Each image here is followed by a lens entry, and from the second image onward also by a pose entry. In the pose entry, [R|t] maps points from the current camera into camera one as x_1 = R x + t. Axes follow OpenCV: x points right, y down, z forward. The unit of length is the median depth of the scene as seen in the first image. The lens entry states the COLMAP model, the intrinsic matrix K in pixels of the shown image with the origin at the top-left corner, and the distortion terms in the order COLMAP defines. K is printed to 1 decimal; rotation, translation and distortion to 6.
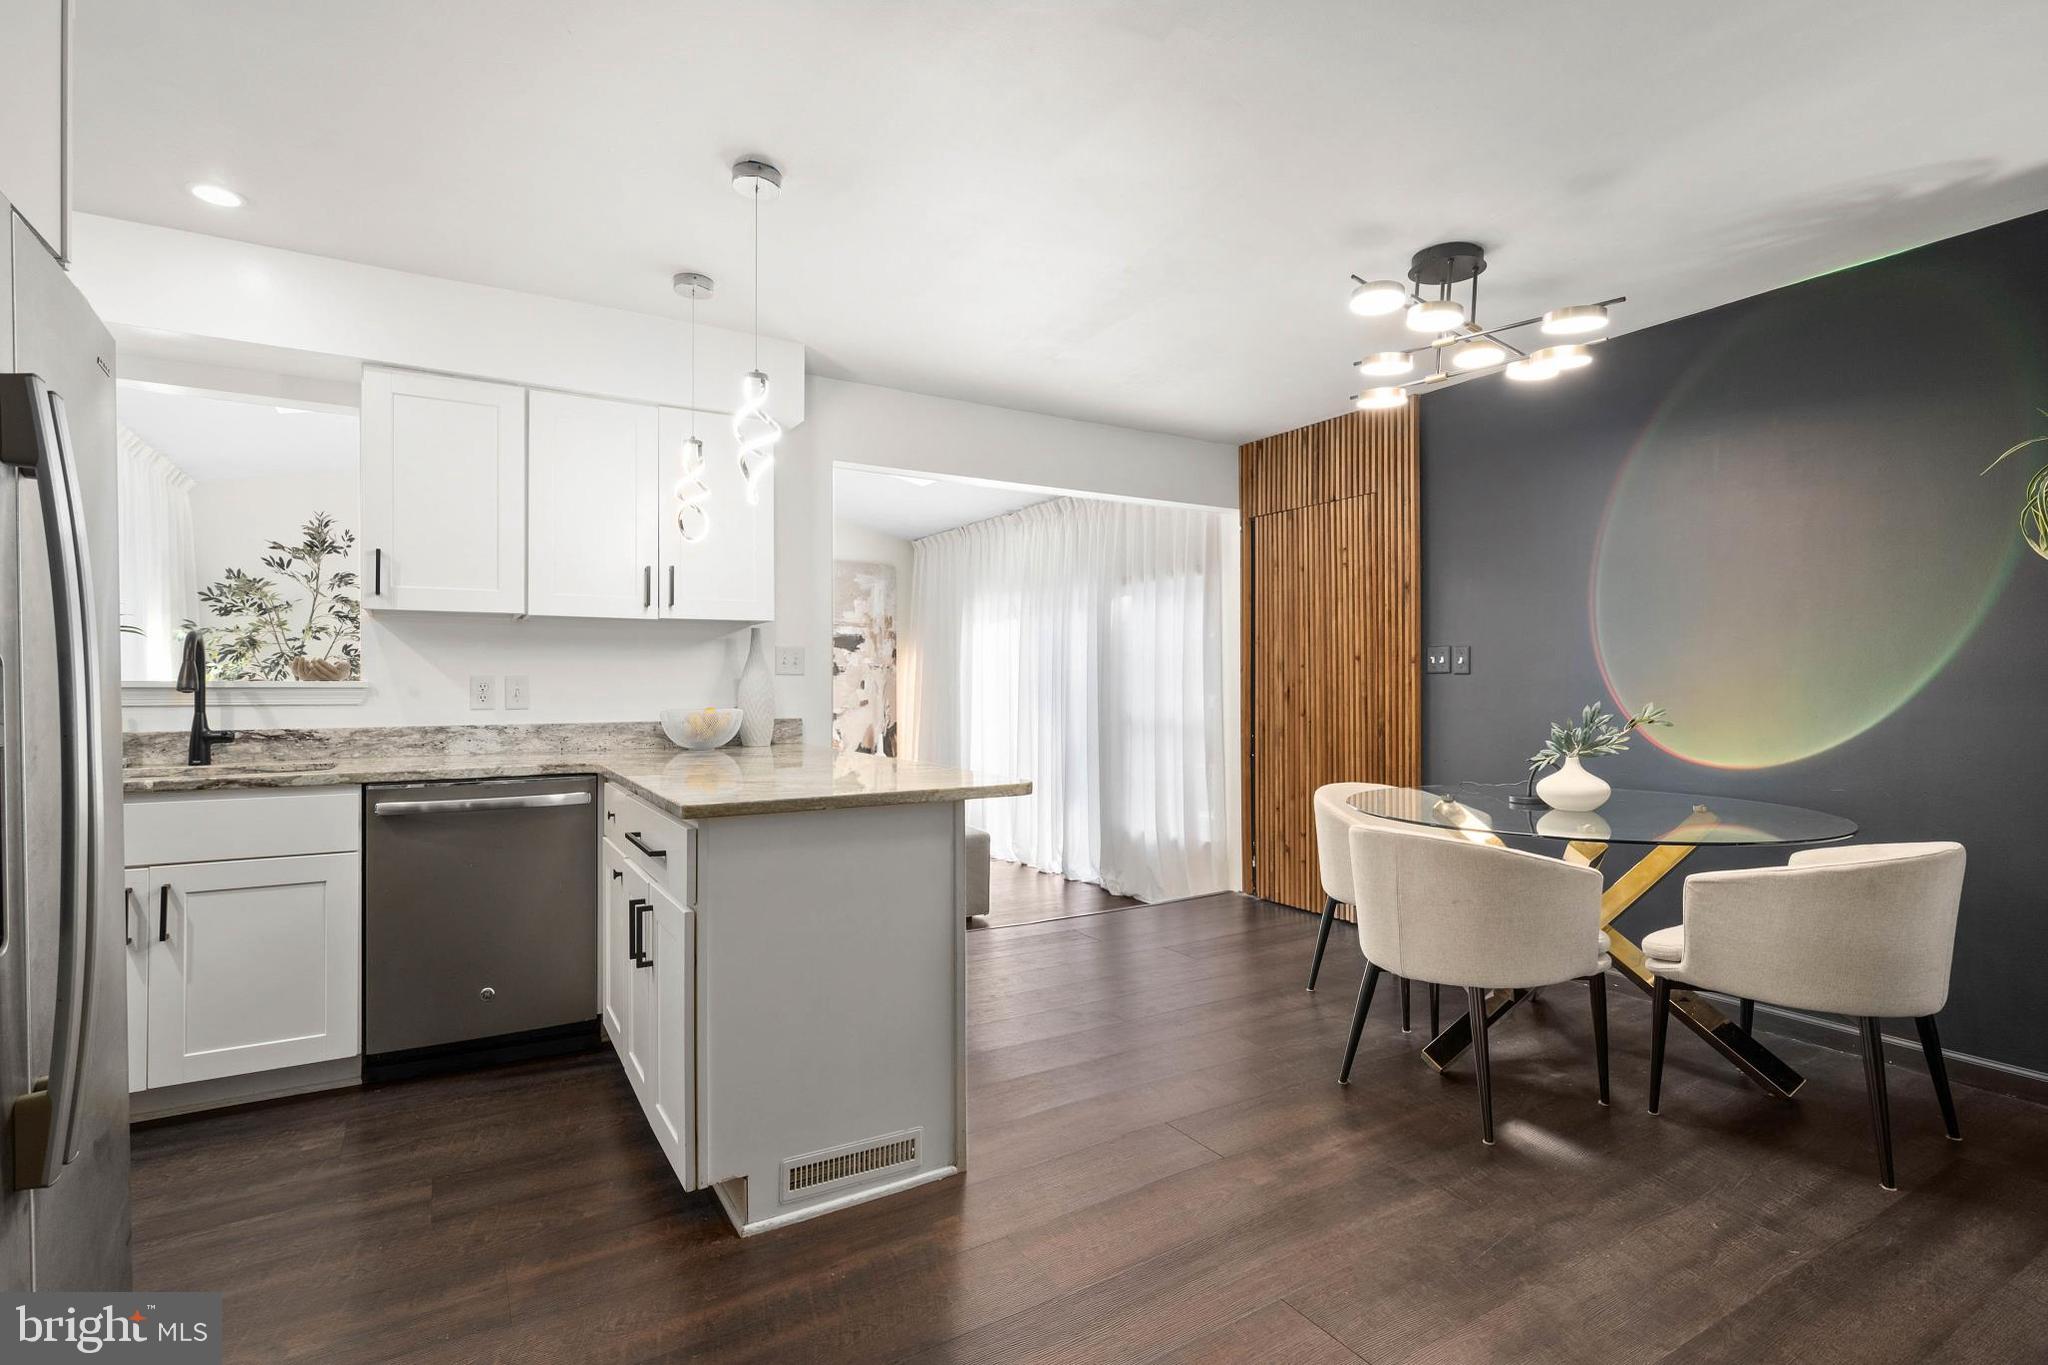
lens RADIAL K [[983.2, 0, 1024.0], [0, 983.2, 682.5], [0, 0, 1]] dist [-0.000475, -0.000013]
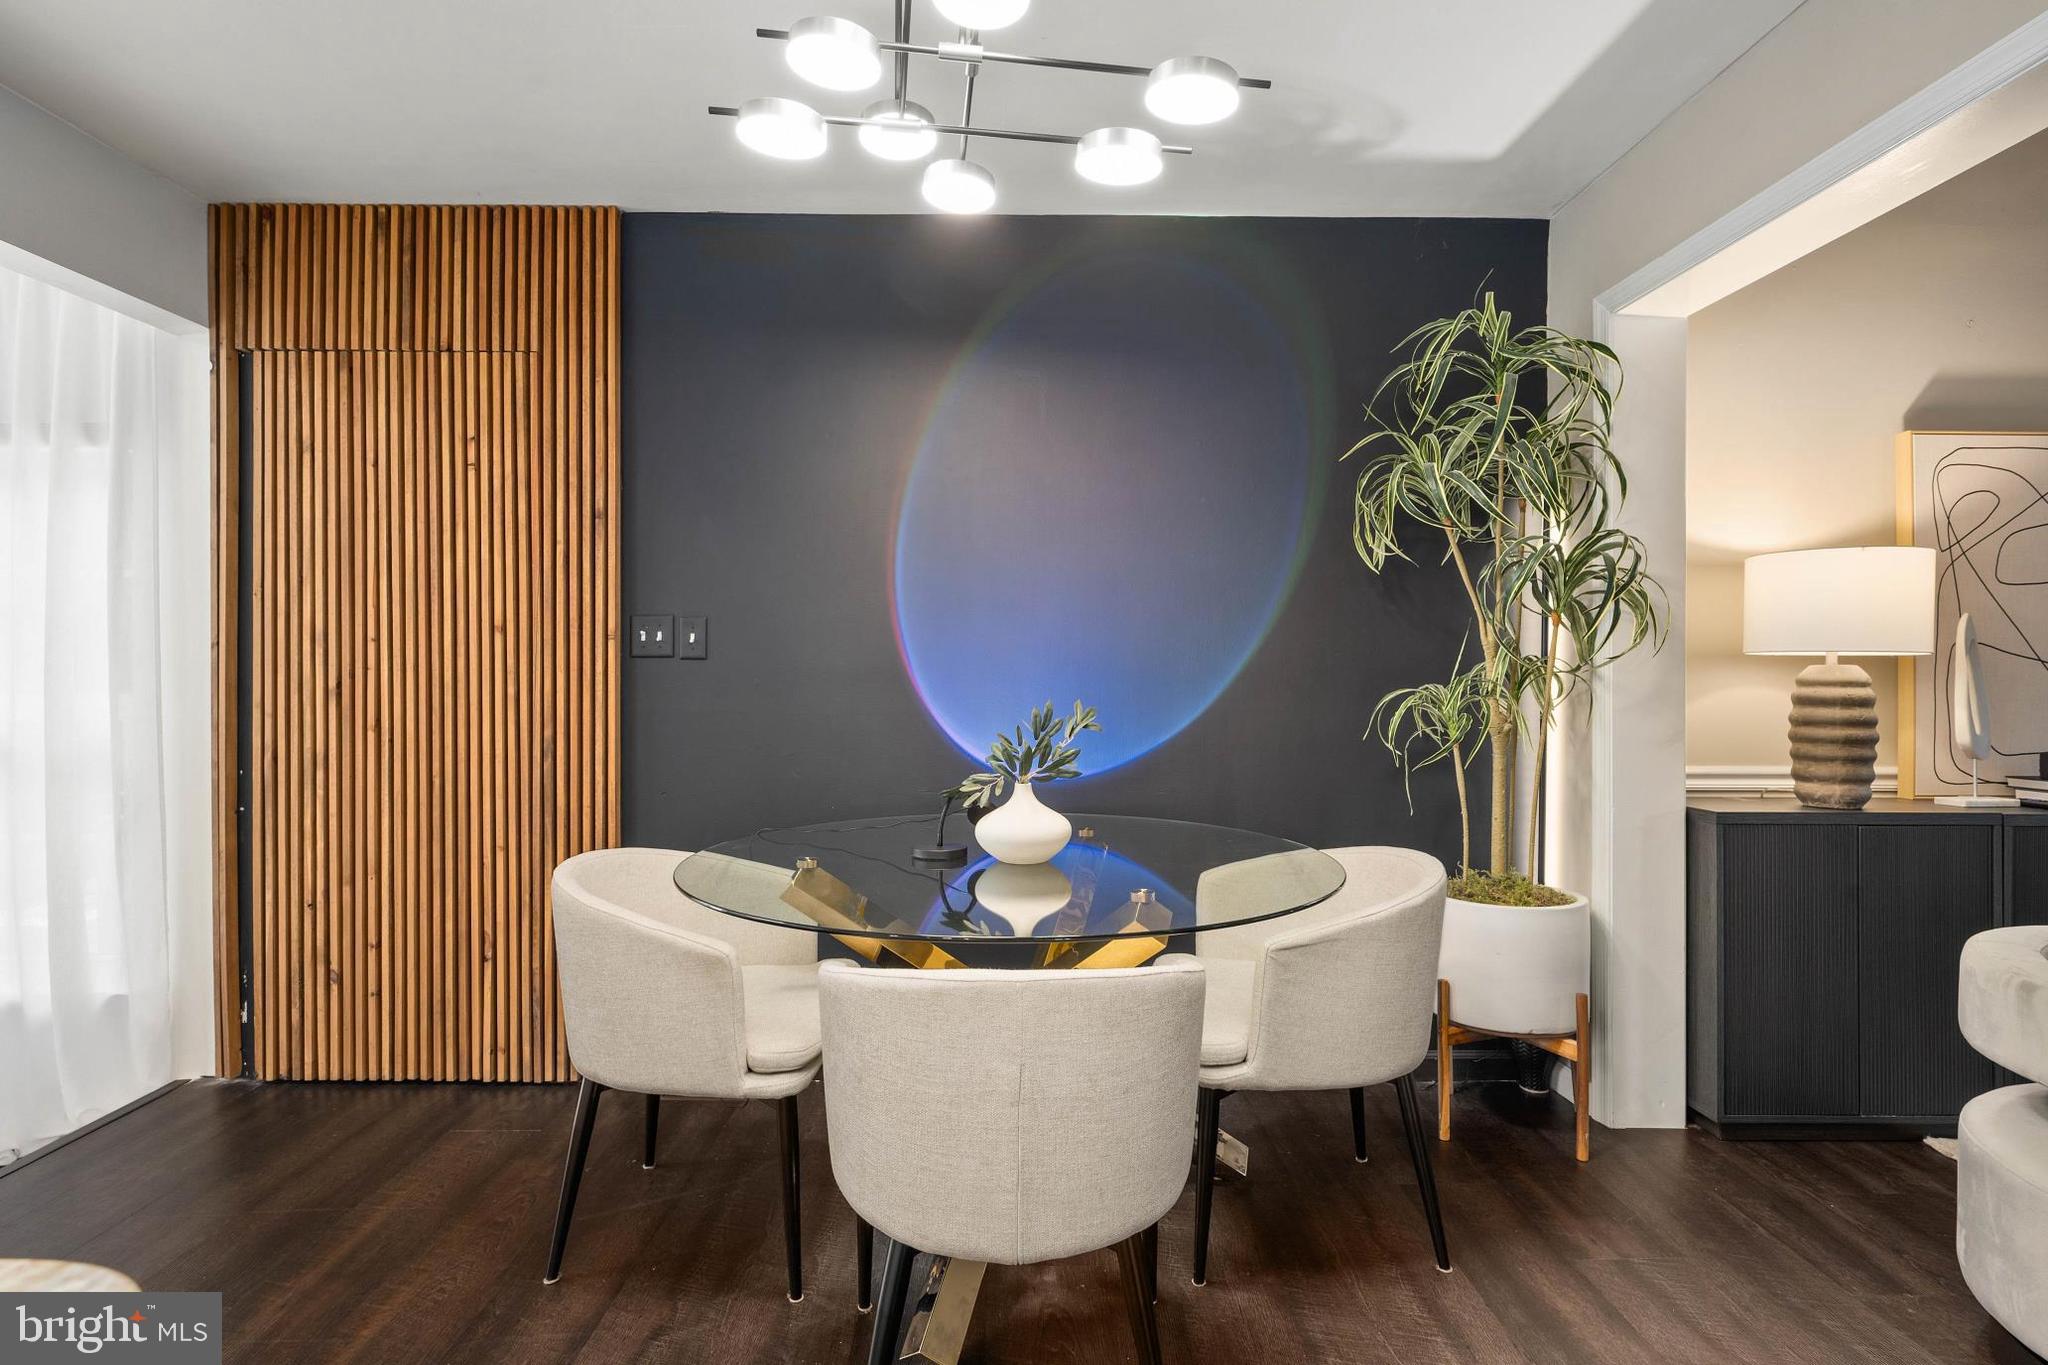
lens RADIAL K [[1004.2, 0, 1024.0], [0, 1004.2, 682.5], [0, 0, 1]] dist [-0.002122, -0.000563]
pose [[0.496938, -0.004652, 0.867774, -0.042374], [-0.003590, 0.999966, 0.007417, 0.002533], [-0.867779, -0.006801, 0.496904, 0.736511]]
